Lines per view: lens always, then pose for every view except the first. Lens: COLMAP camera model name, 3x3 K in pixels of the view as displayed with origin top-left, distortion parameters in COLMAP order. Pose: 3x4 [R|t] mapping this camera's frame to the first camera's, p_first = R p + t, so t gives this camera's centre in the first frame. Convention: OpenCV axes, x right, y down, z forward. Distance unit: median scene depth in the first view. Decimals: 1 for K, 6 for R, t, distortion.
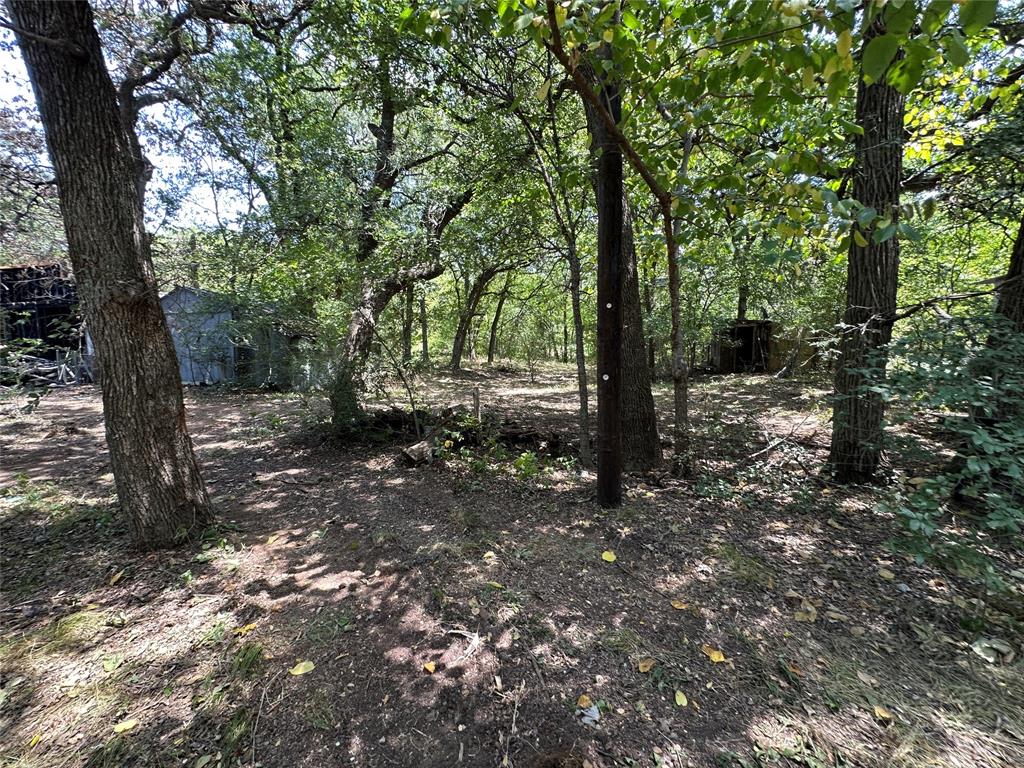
lens RADIAL K [[410.7, 0, 510.6], [0, 410.7, 383.6], [0, 0, 1]] dist [-0.002234, 0.000701]
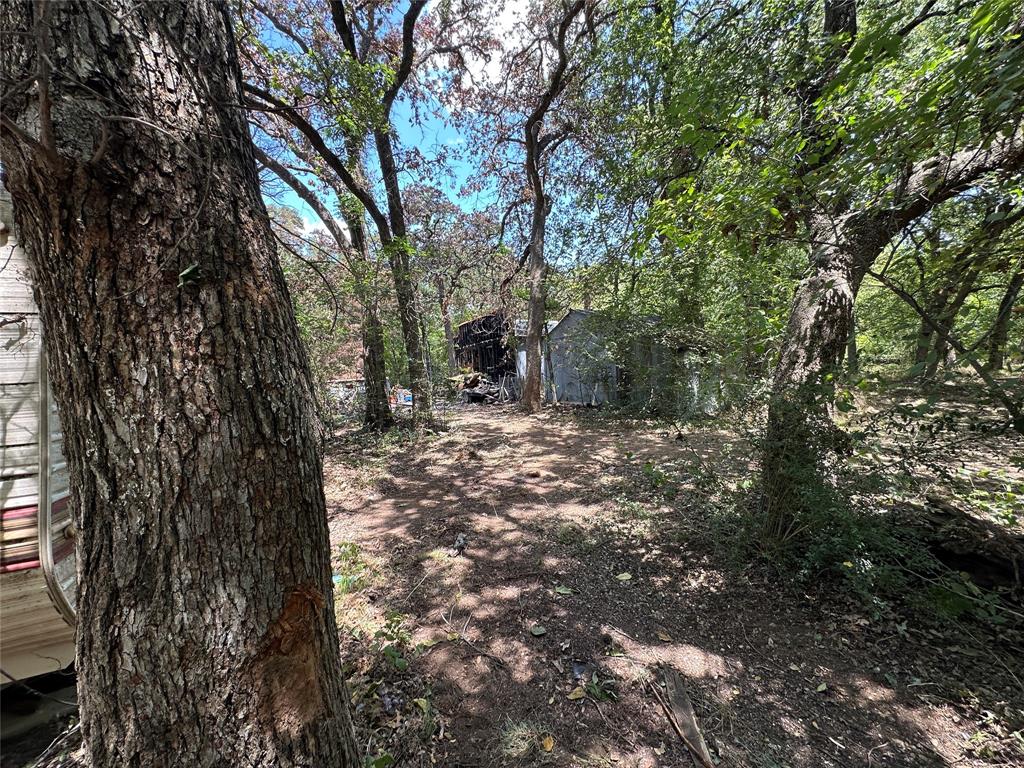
lens RADIAL K [[410.7, 0, 510.6], [0, 410.7, 383.6], [0, 0, 1]] dist [-0.002234, 0.000701]
pose [[0.646868, -0.016371, -0.762426, -0.062351], [-0.010701, 0.999476, -0.030540, -0.008878], [0.762527, 0.027914, 0.646354, 0.111095]]
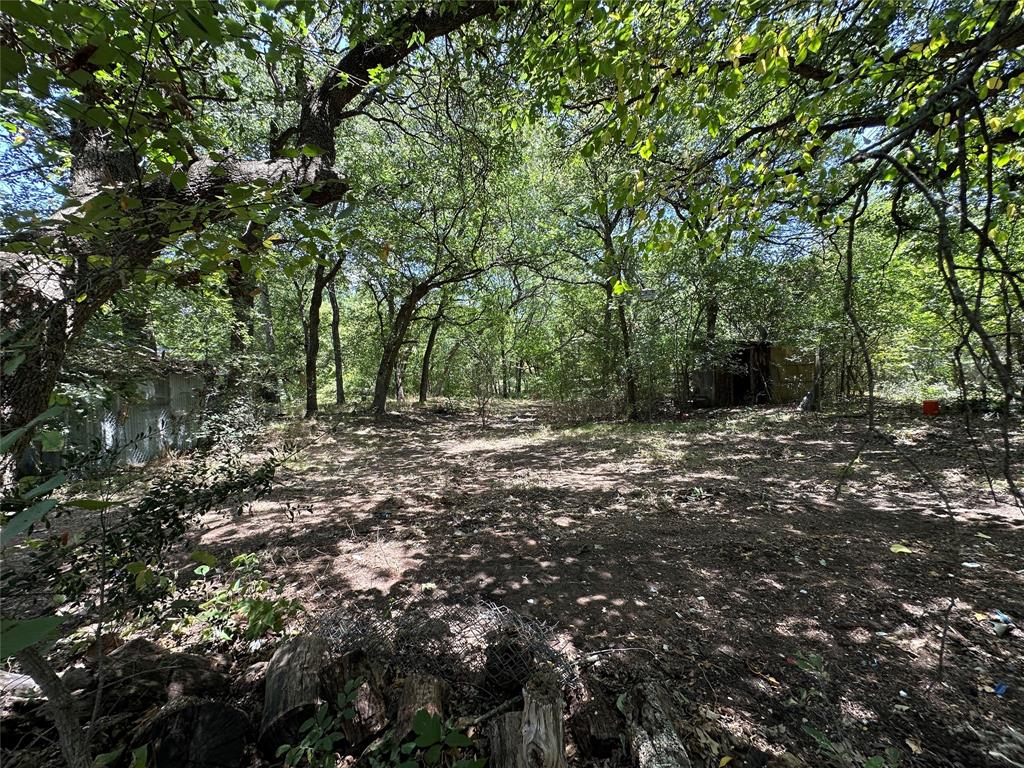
lens RADIAL K [[410.7, 0, 510.6], [0, 410.7, 383.6], [0, 0, 1]] dist [-0.002234, 0.000701]
pose [[0.983882, -0.031332, 0.176054, -0.024057], [0.046186, 0.995650, -0.080919, -0.016430], [-0.172753, 0.087745, 0.981049, 0.185689]]
